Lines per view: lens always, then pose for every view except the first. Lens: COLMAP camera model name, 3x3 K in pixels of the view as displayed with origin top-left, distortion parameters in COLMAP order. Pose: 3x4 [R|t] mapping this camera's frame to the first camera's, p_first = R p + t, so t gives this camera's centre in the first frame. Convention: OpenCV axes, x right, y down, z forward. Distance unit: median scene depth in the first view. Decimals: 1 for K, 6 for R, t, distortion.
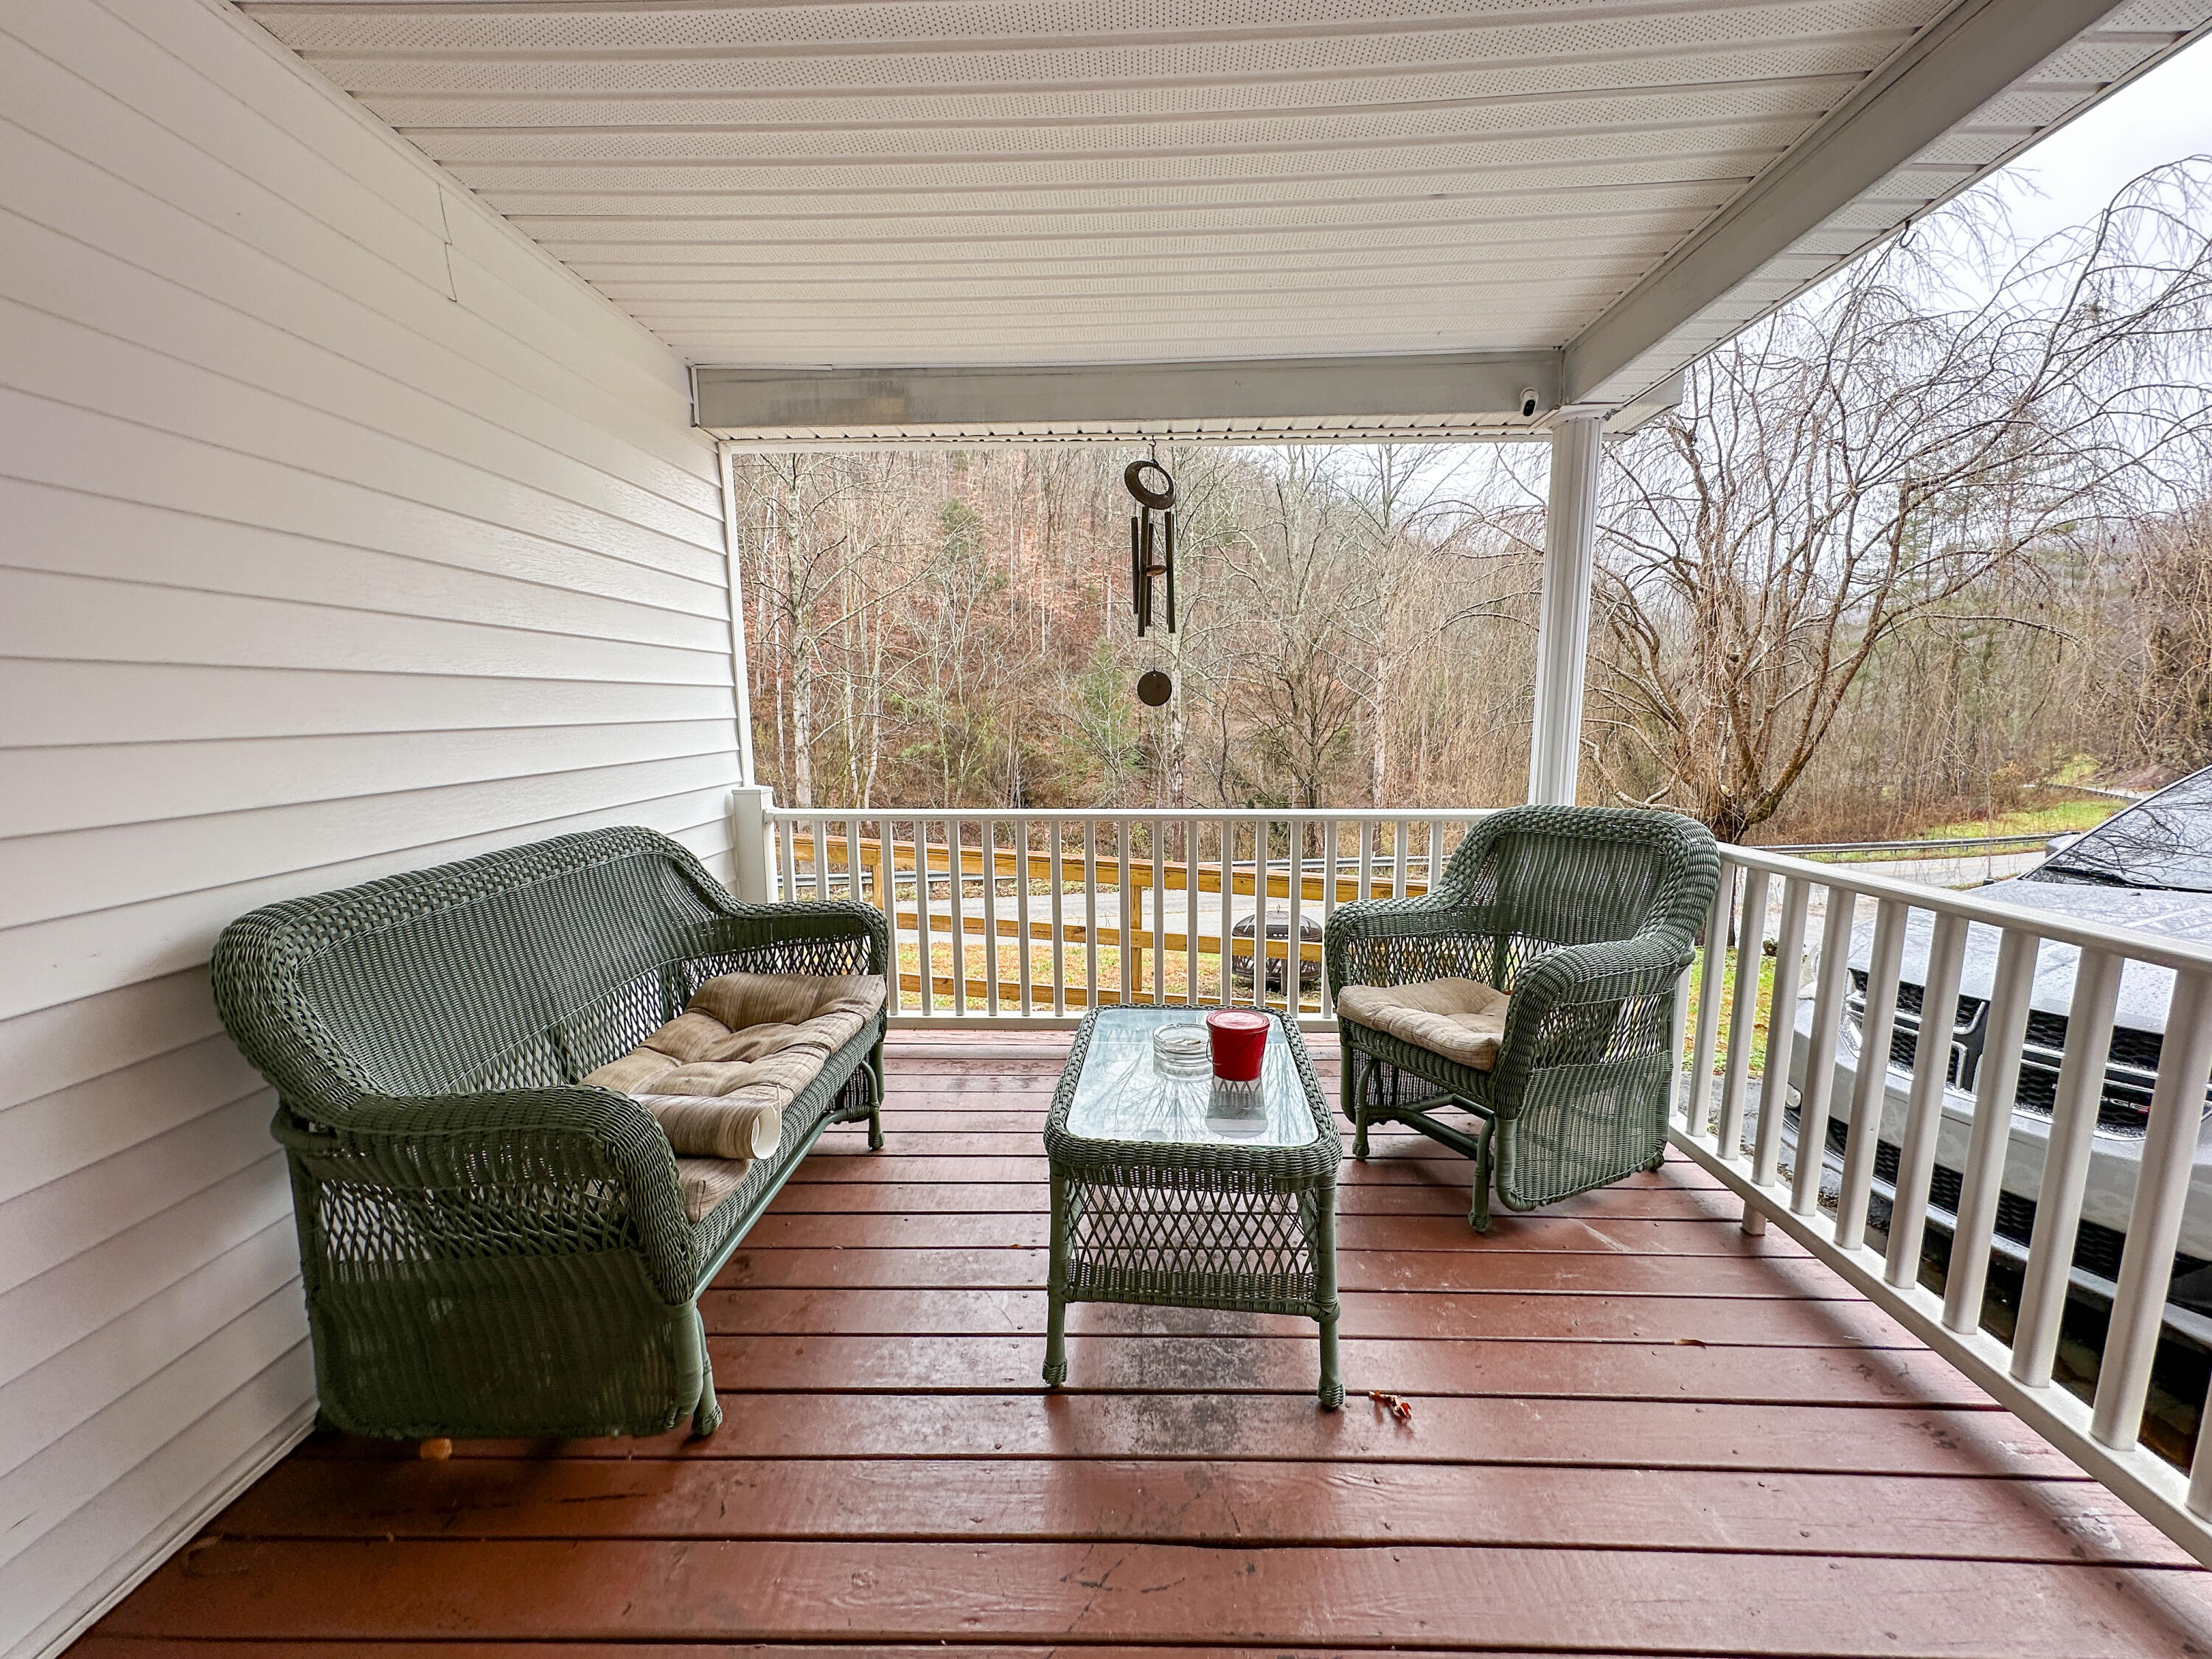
lens RADIAL K [[867.5, 0, 1109.8], [0, 867.5, 836.1], [0, 0, 1]] dist [-0.000651, -0.000041]
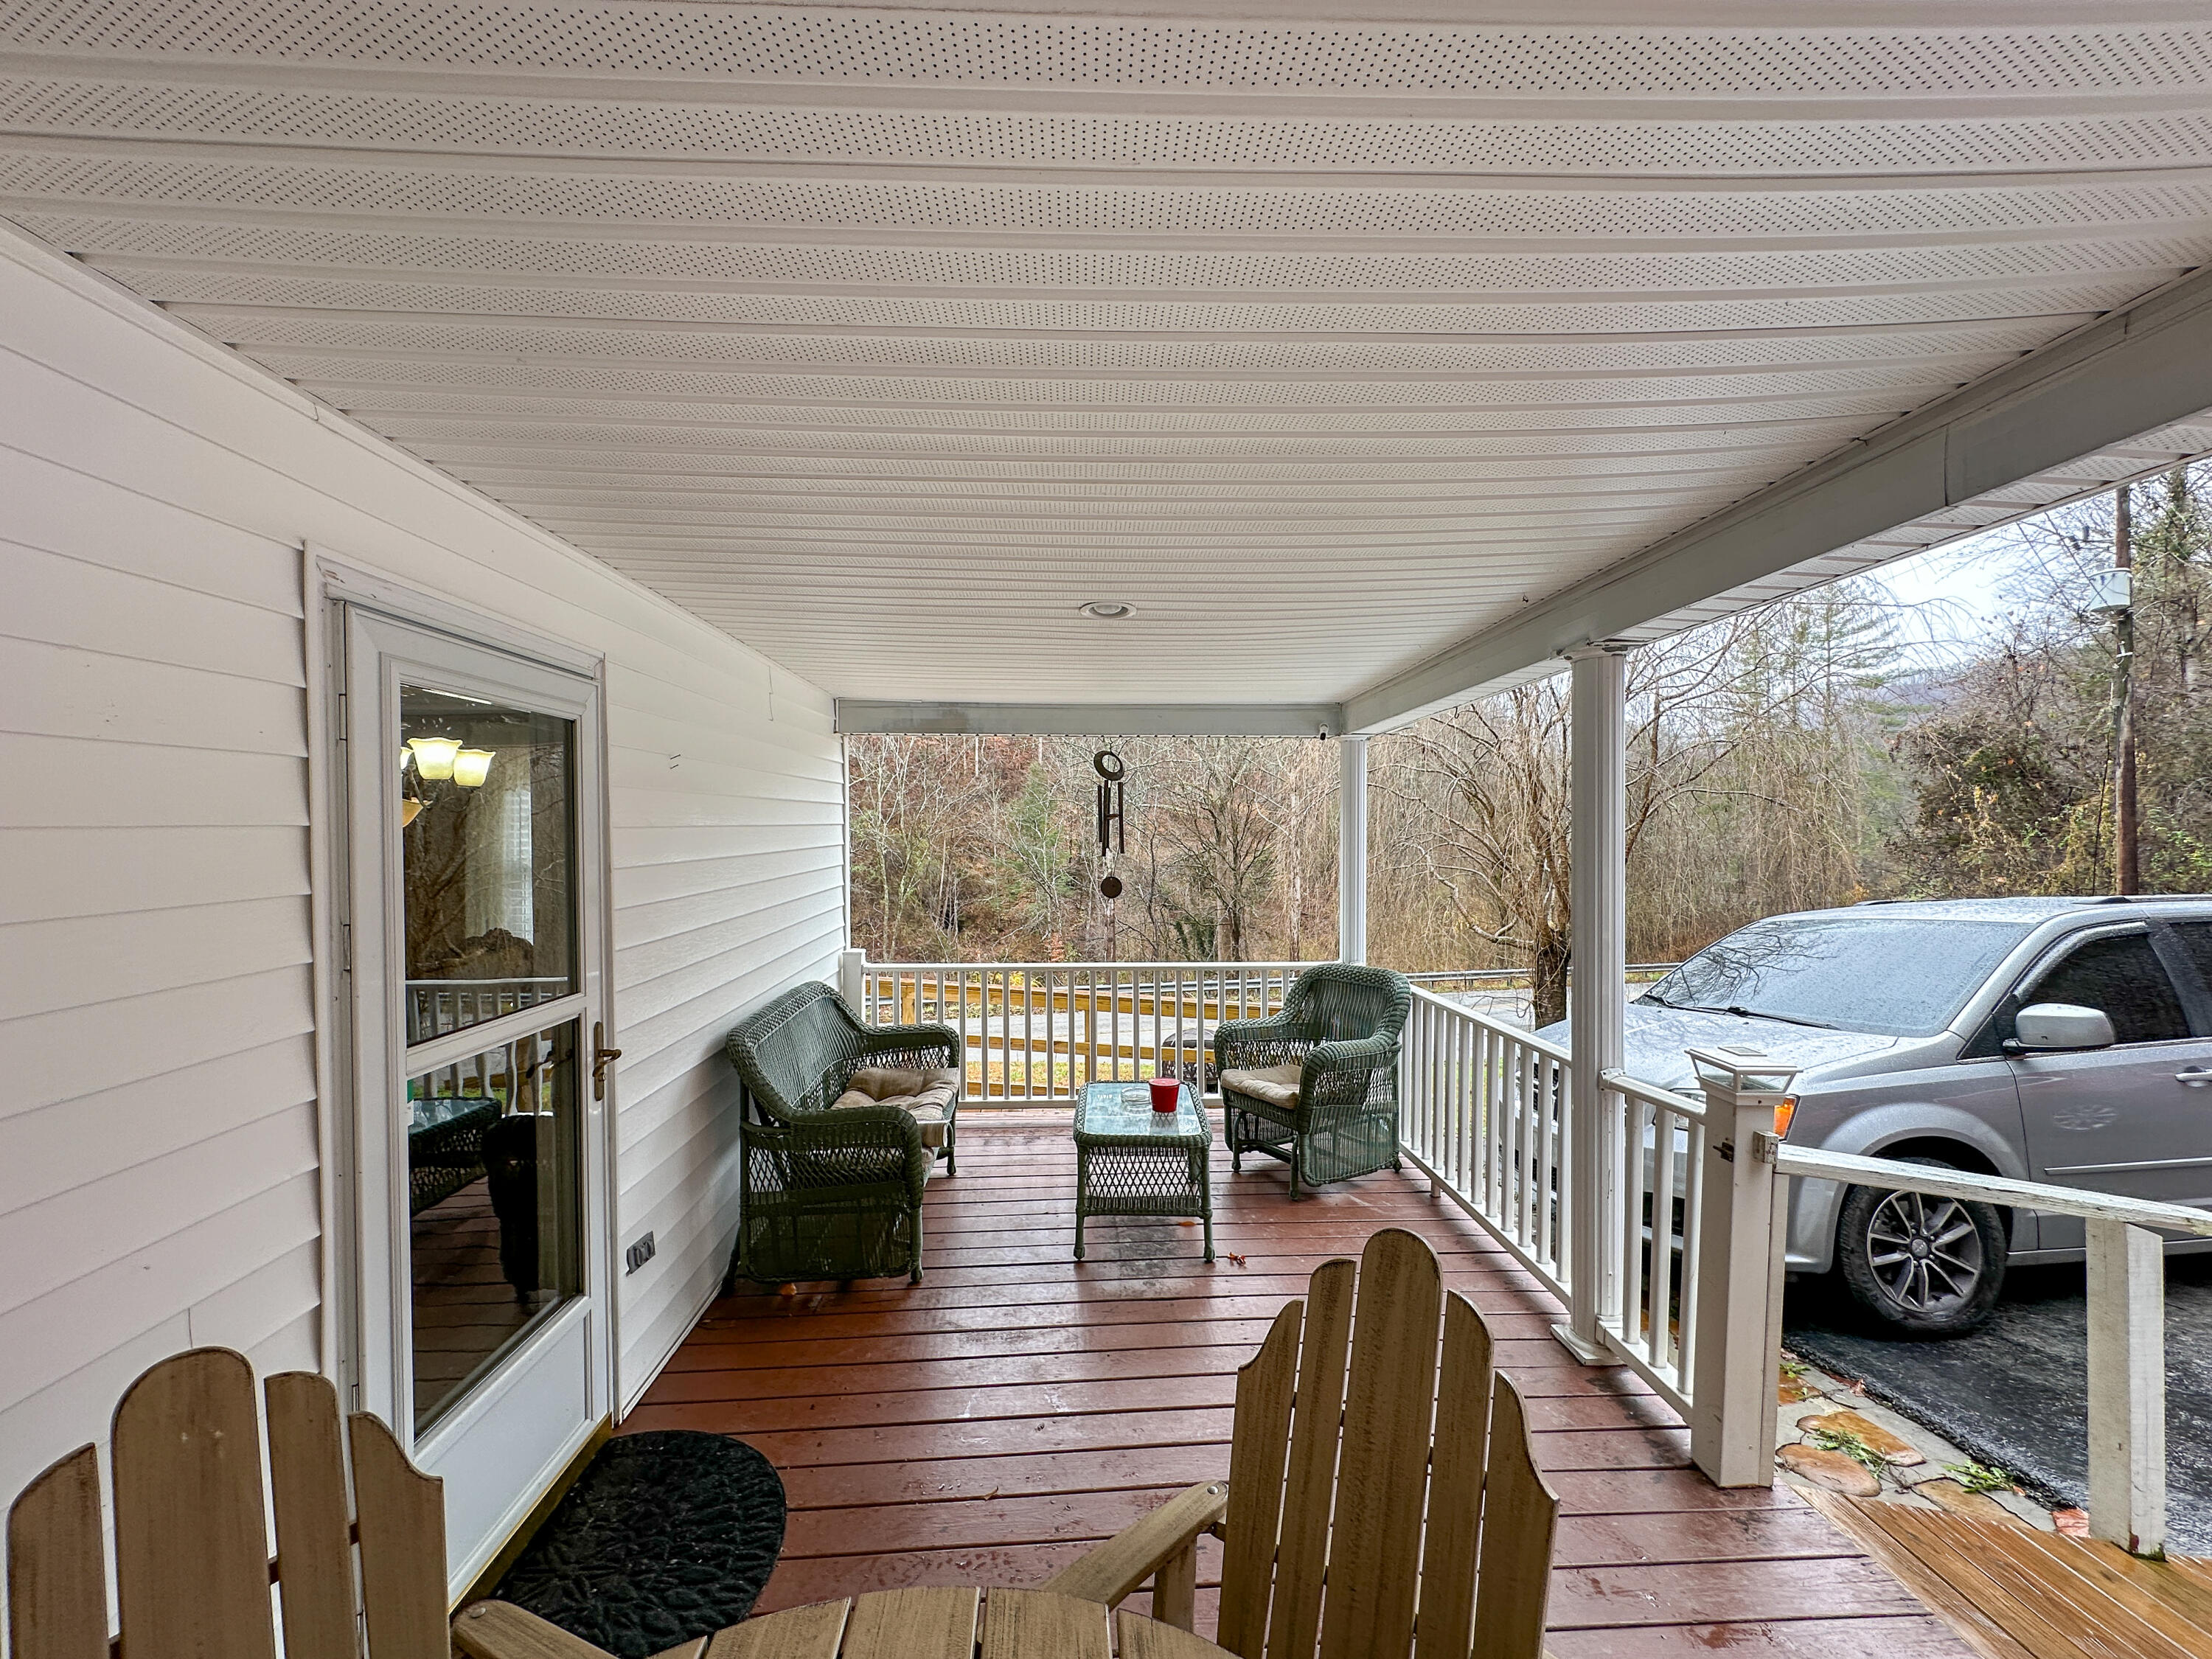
lens RADIAL K [[867.5, 0, 1109.8], [0, 867.5, 836.1], [0, 0, 1]] dist [-0.000651, -0.000041]
pose [[0.996665, 0.005668, 0.081404, -0.110278], [0.005469, 0.990702, -0.135938, -0.059695], [-0.081418, 0.135929, 0.987367, -0.796676]]
